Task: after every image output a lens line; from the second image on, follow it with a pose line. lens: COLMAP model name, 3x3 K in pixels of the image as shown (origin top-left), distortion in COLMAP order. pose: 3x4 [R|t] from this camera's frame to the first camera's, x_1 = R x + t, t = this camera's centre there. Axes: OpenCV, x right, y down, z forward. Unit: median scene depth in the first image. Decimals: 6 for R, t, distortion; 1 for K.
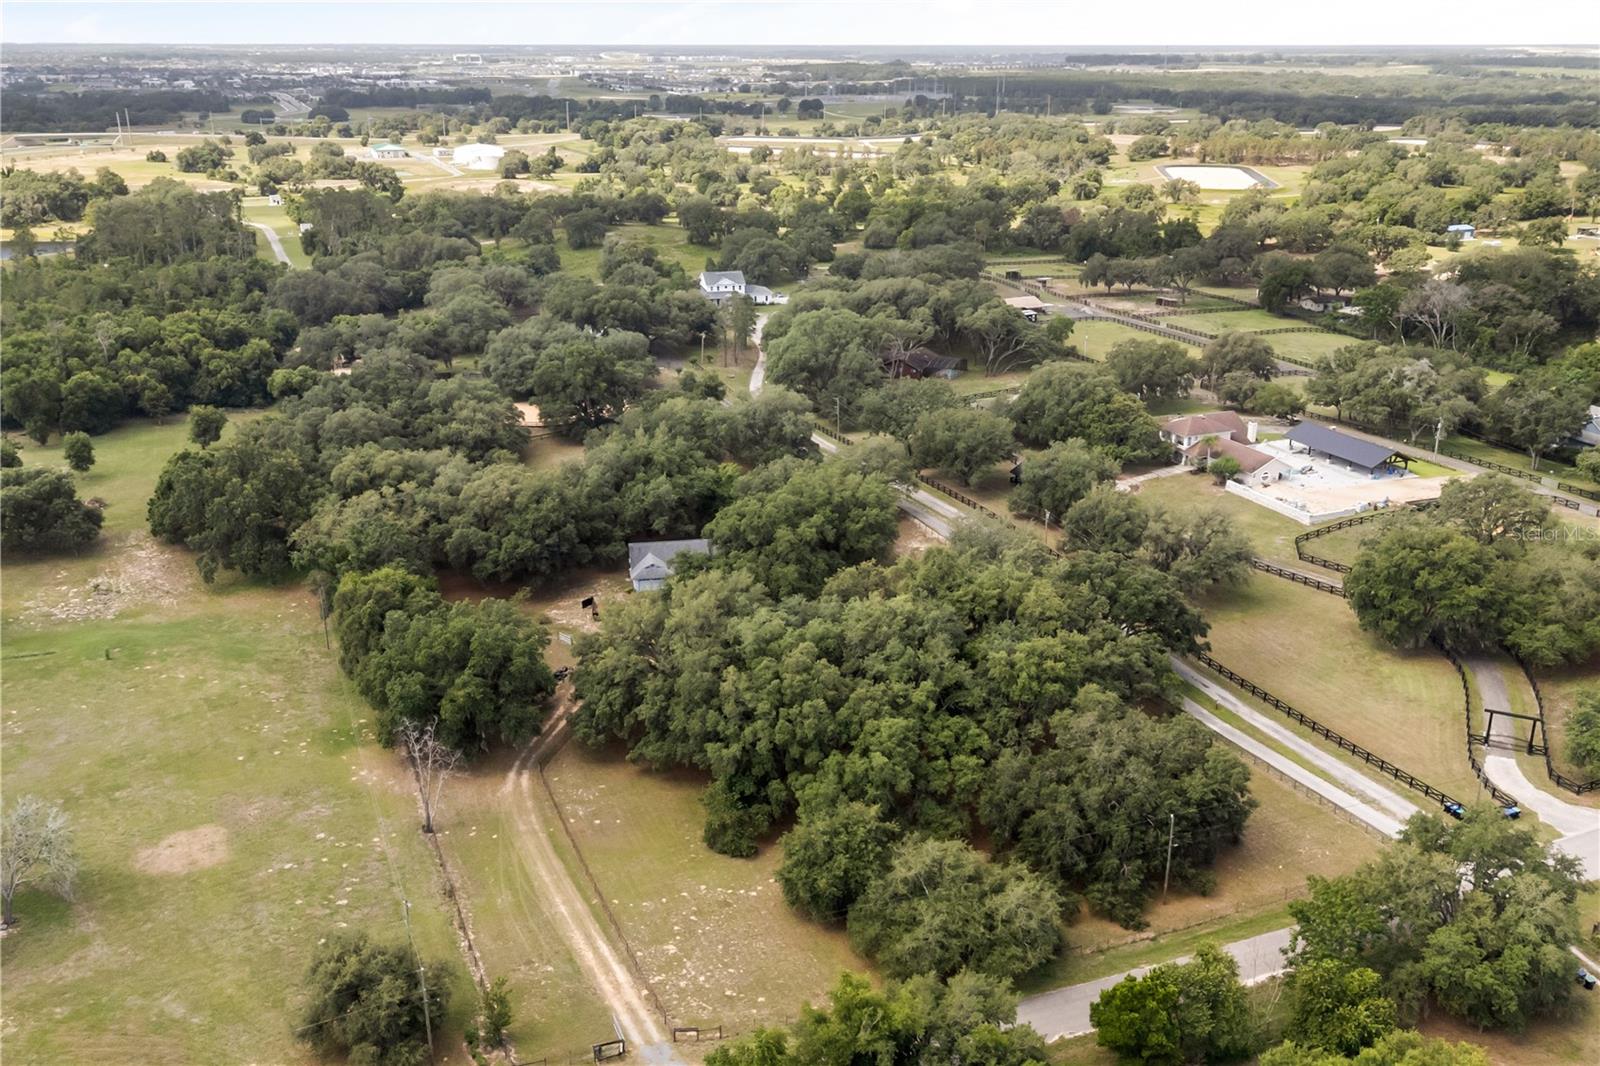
lens RADIAL K [[1381.0, 0, 800.0], [0, 1381.0, 533.0], [0, 0, 1]] dist [0.107646, -0.162006]
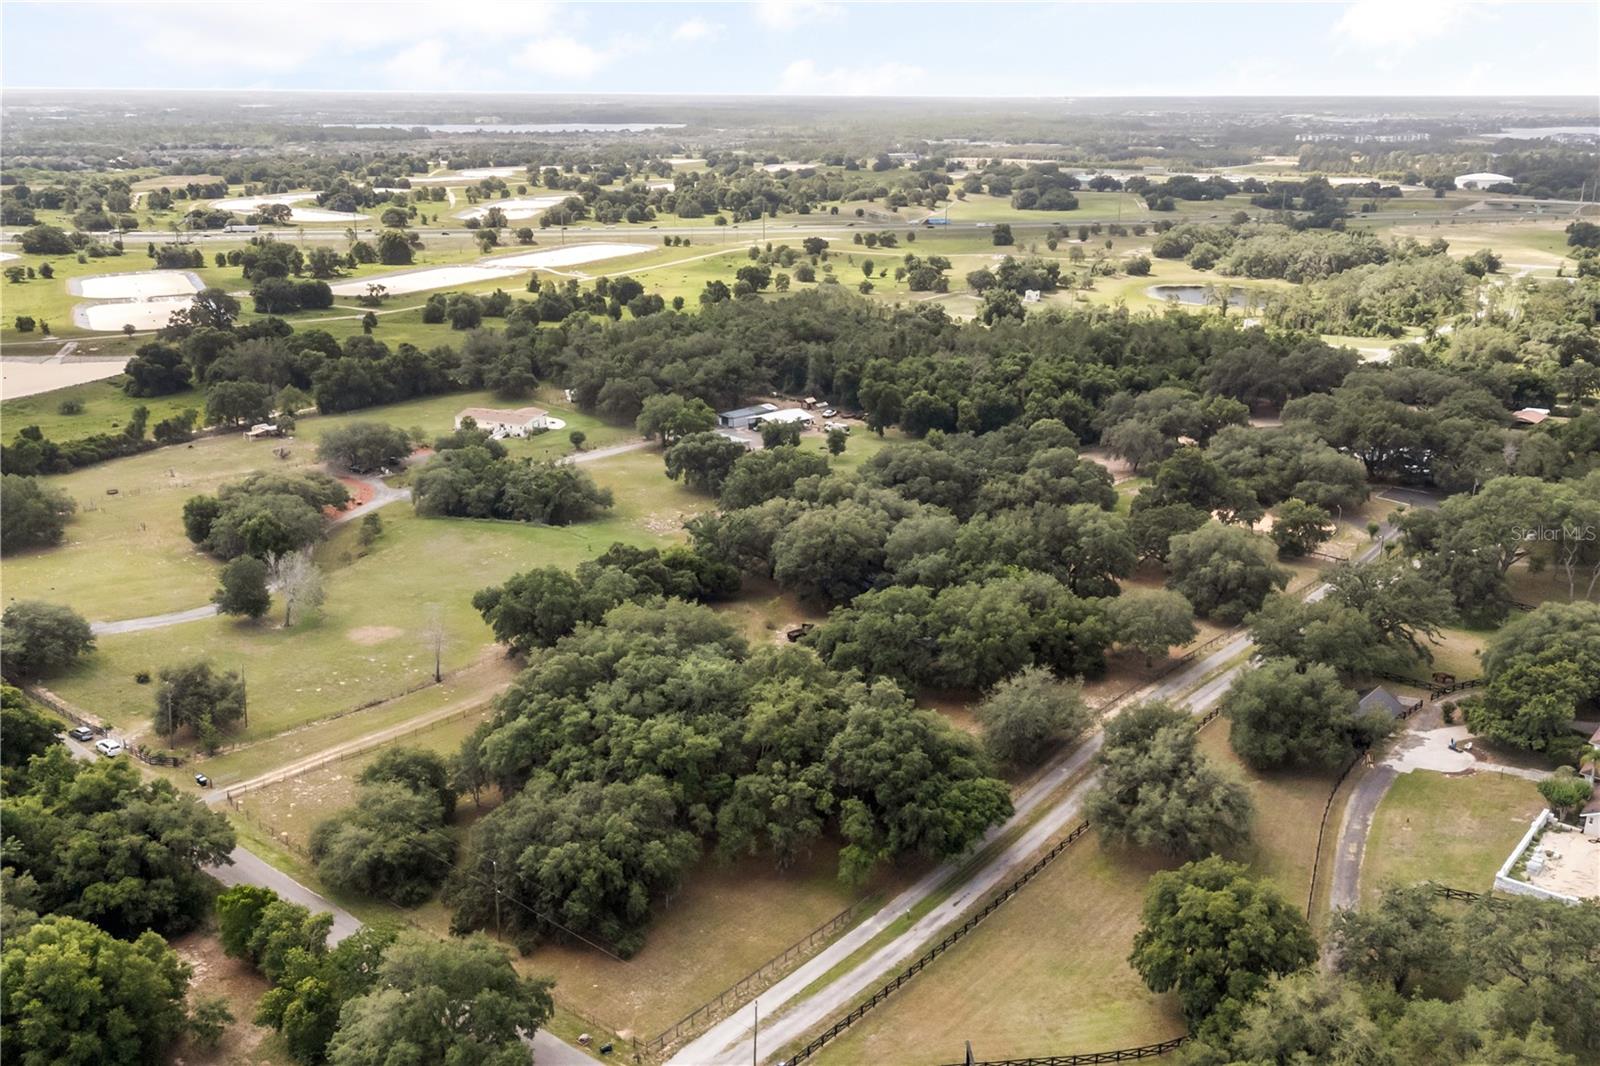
lens RADIAL K [[1381.0, 0, 800.0], [0, 1381.0, 533.0], [0, 0, 1]] dist [0.107646, -0.162006]
pose [[0.481182, 0.265757, -0.835366, 0.586681], [-0.295424, 0.946356, 0.130898, -0.129794], [0.825341, 0.183802, 0.533881, 0.245899]]
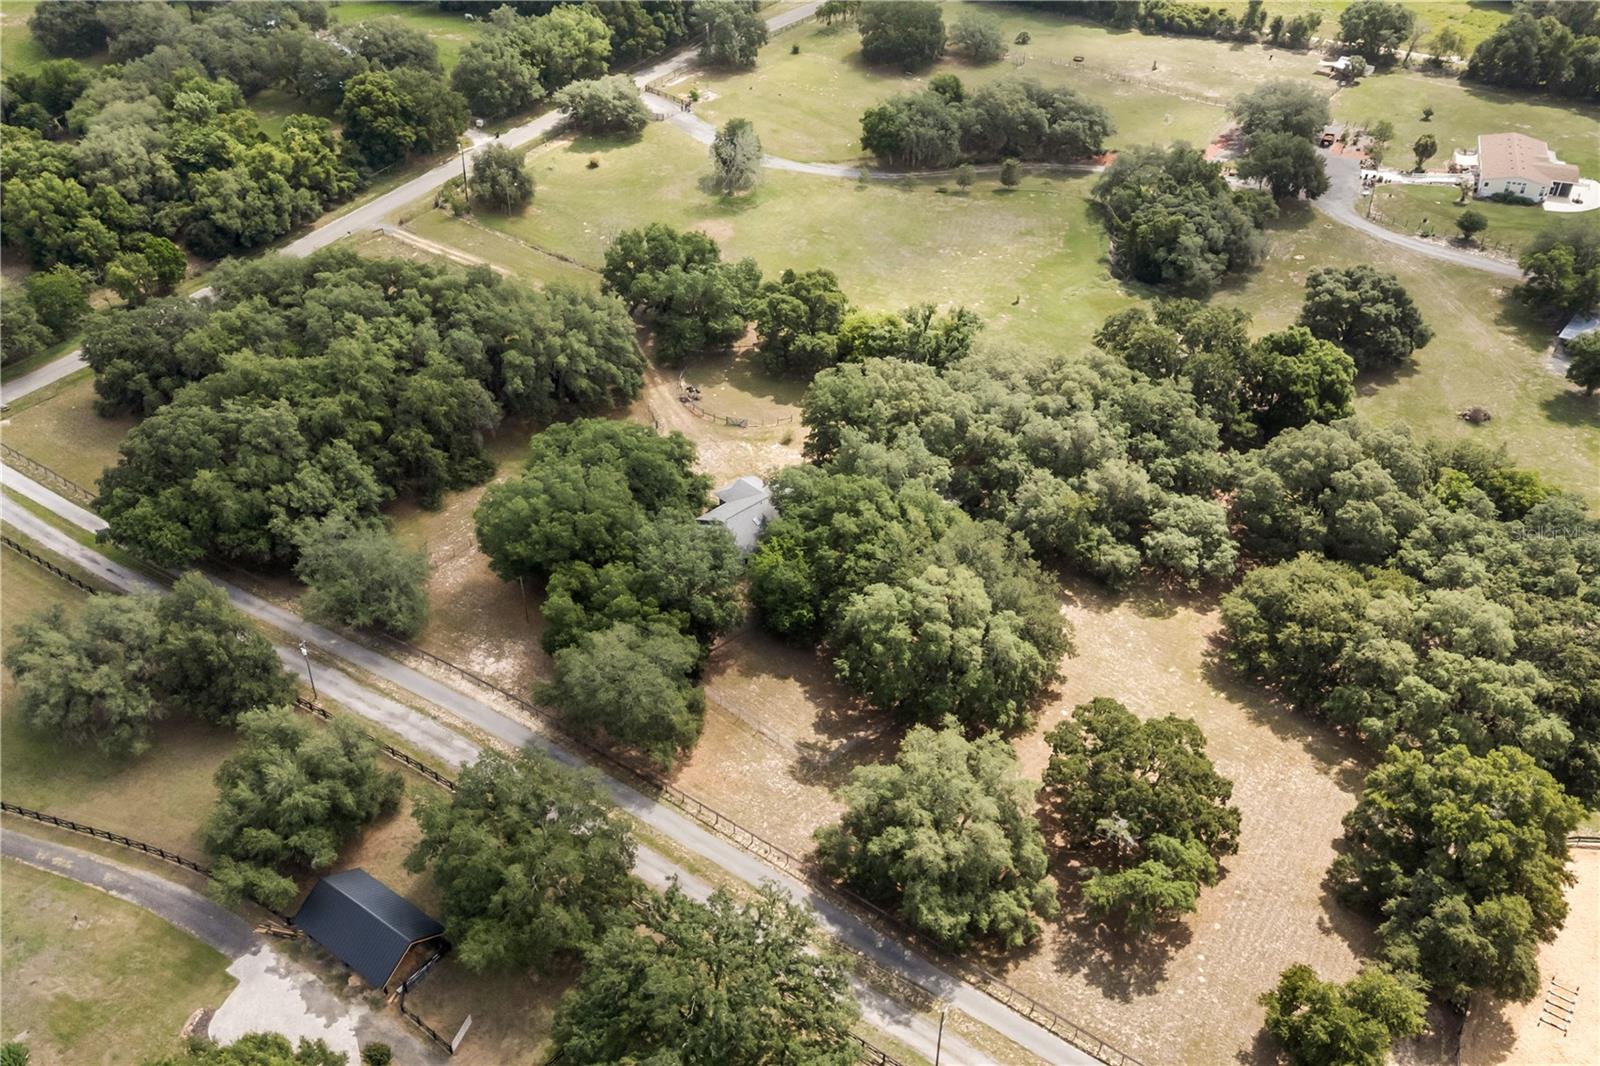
lens RADIAL K [[1402.8, 0, 800.0], [0, 1402.8, 533.0], [0, 0, 1]] dist [0.049385, -0.017055]
pose [[-0.827496, 0.336990, -0.449097, 0.205191], [-0.190540, 0.583847, 0.789187, -0.498052], [0.528152, 0.738620, -0.418921, 1.046183]]
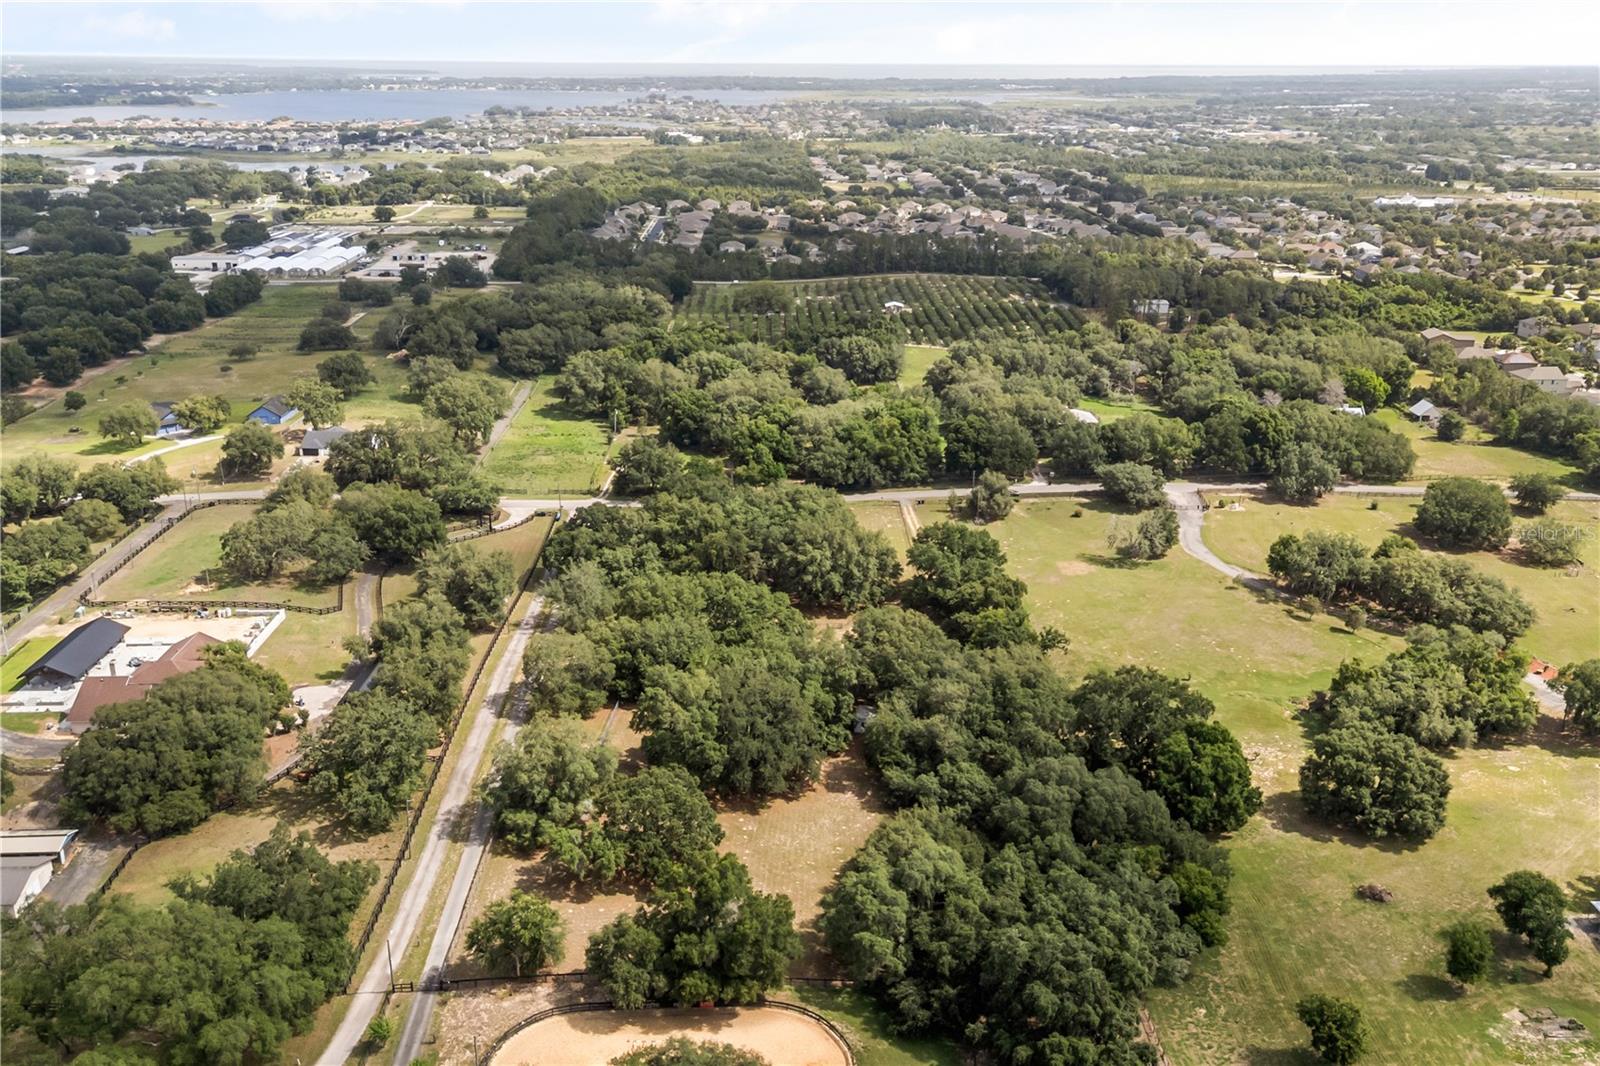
lens RADIAL K [[1381.0, 0, 800.0], [0, 1381.0, 533.0], [0, 0, 1]] dist [0.107646, -0.162006]
pose [[-0.941145, -0.116316, 0.317359, -0.370971], [0.106398, 0.789242, 0.604795, -0.617237], [-0.320820, 0.602966, -0.730416, 1.375387]]
